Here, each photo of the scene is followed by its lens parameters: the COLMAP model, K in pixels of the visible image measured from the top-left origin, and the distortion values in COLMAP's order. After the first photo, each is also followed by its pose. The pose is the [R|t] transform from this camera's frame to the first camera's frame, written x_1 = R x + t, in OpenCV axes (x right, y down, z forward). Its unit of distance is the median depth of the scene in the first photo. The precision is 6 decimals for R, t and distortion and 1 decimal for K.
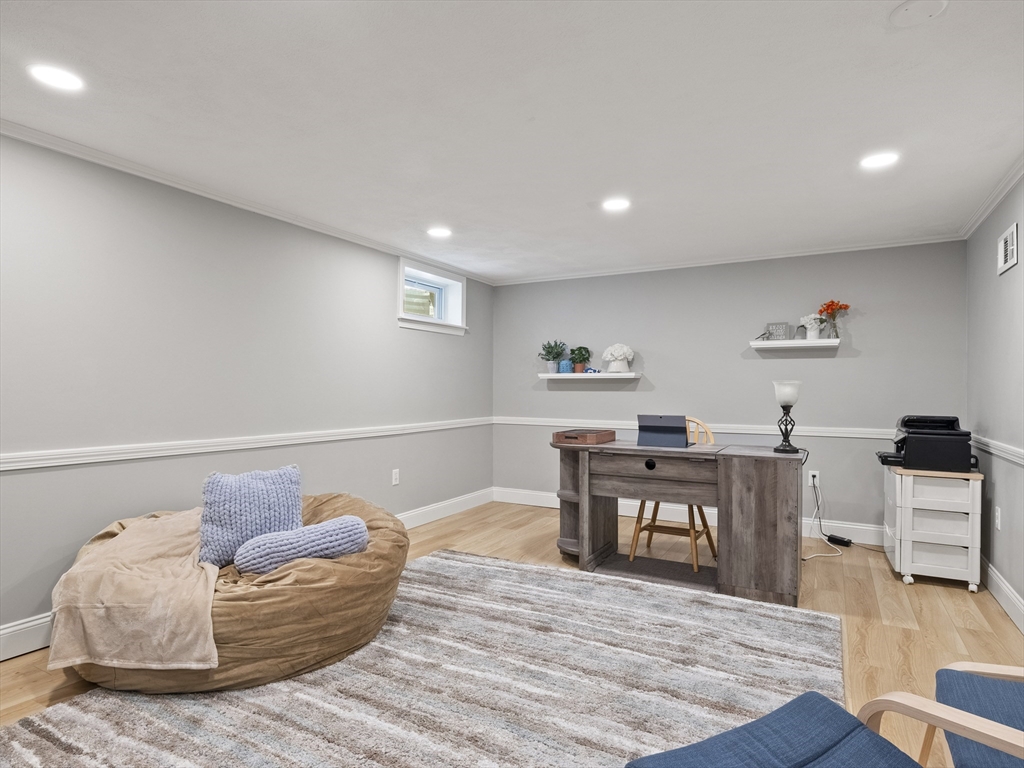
lens RADIAL K [[578.3, 0, 518.5], [0, 578.3, 392.4], [0, 0, 1]] dist [0.003417, -0.003824]
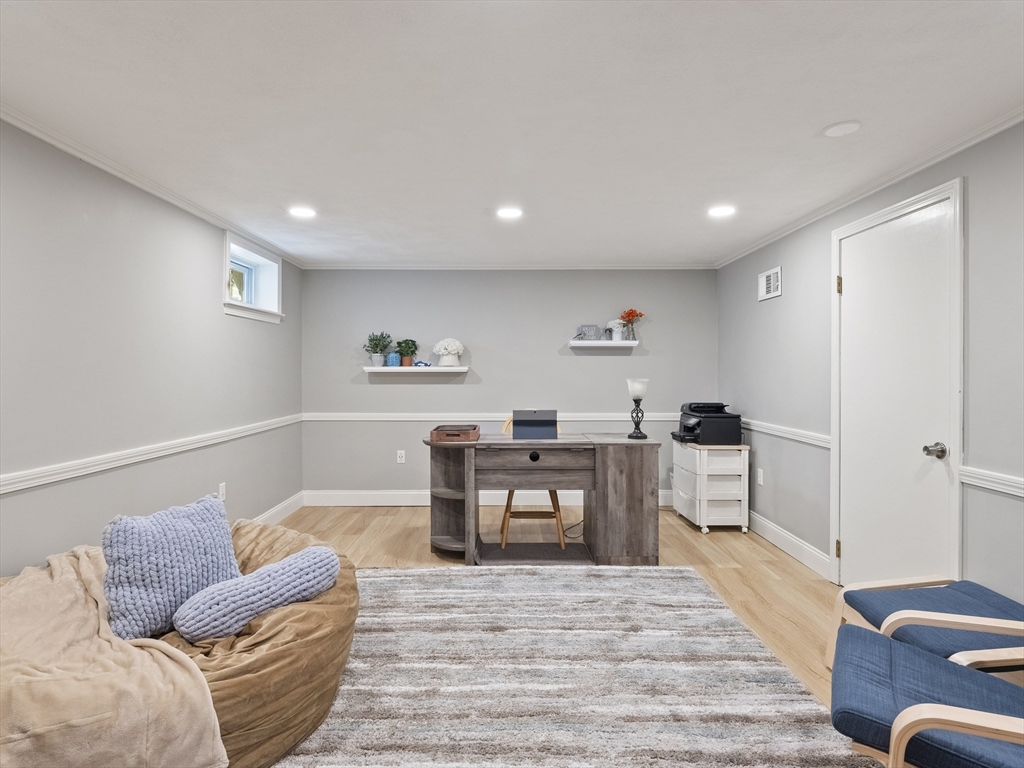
lens RADIAL K [[578.3, 0, 512.0], [0, 578.3, 374.4], [0, 0, 1]] dist [0.003417, -0.003824]
pose [[0.871563, -0.006301, 0.490243, -0.361340], [0.006001, 0.999980, 0.002184, -0.034028], [-0.490247, 0.001039, 0.871583, 0.084693]]
